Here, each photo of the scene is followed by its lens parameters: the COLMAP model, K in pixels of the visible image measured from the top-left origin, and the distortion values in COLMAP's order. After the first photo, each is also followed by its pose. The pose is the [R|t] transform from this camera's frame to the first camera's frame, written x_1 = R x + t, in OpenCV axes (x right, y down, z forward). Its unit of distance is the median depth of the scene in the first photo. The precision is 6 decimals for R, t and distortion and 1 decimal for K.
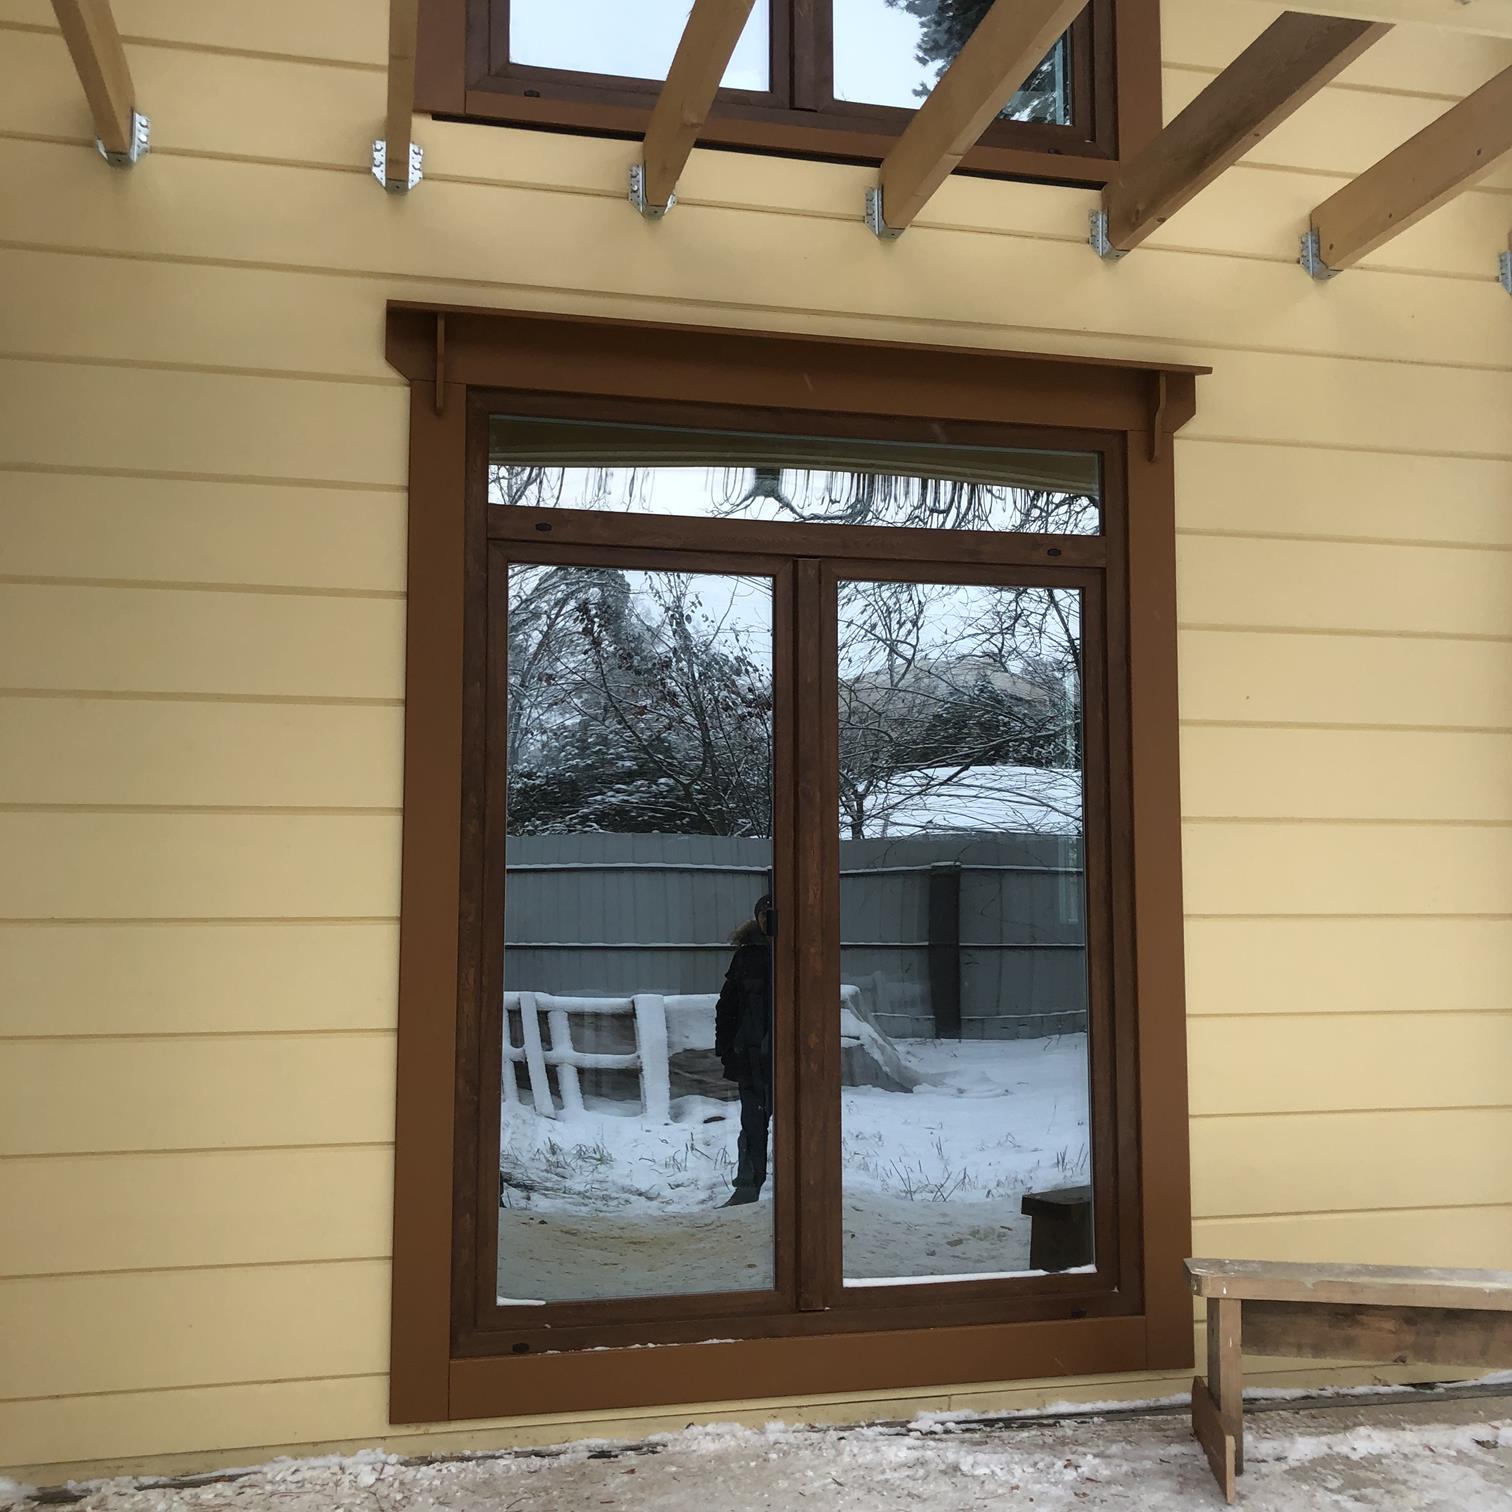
lens RADIAL K [[1639.8, 0, 756.0], [0, 1639.8, 756.0], [0, 0, 1]] dist [-0.000408, 0.000597]
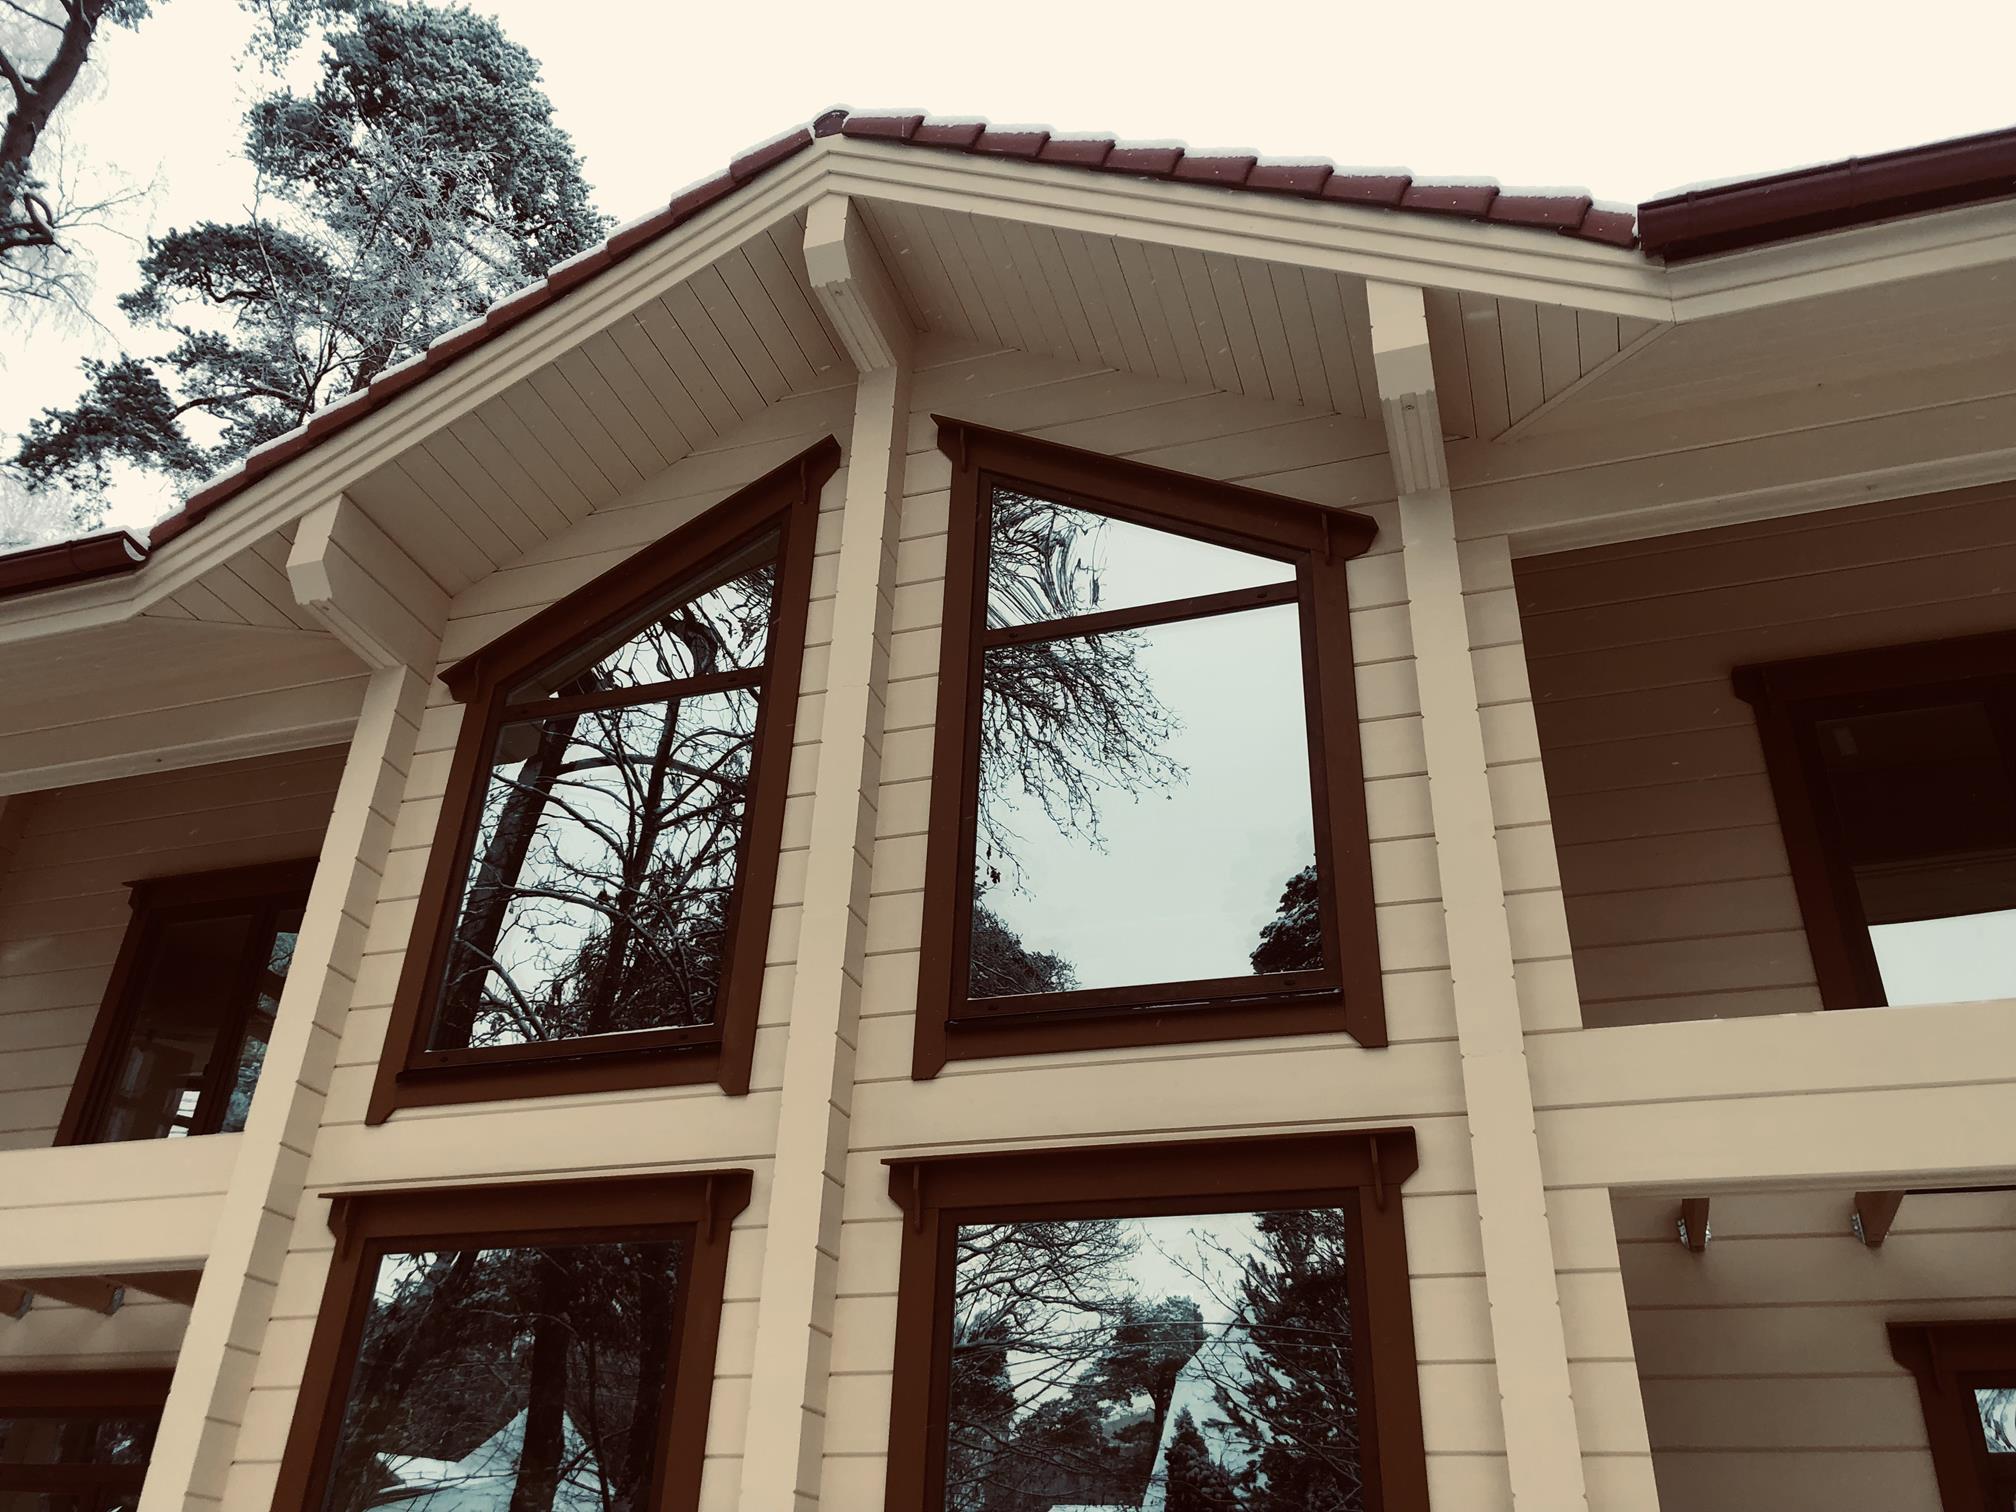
lens RADIAL K [[1627.6, 0, 1000.7], [0, 1627.6, 755.6], [0, 0, 1]] dist [0.030480, -0.012231]
pose [[0.855722, -0.232385, -0.462317, -0.096402], [0.003400, 0.895983, -0.444075, -0.063974], [0.517424, 0.378433, 0.767503, -0.866367]]
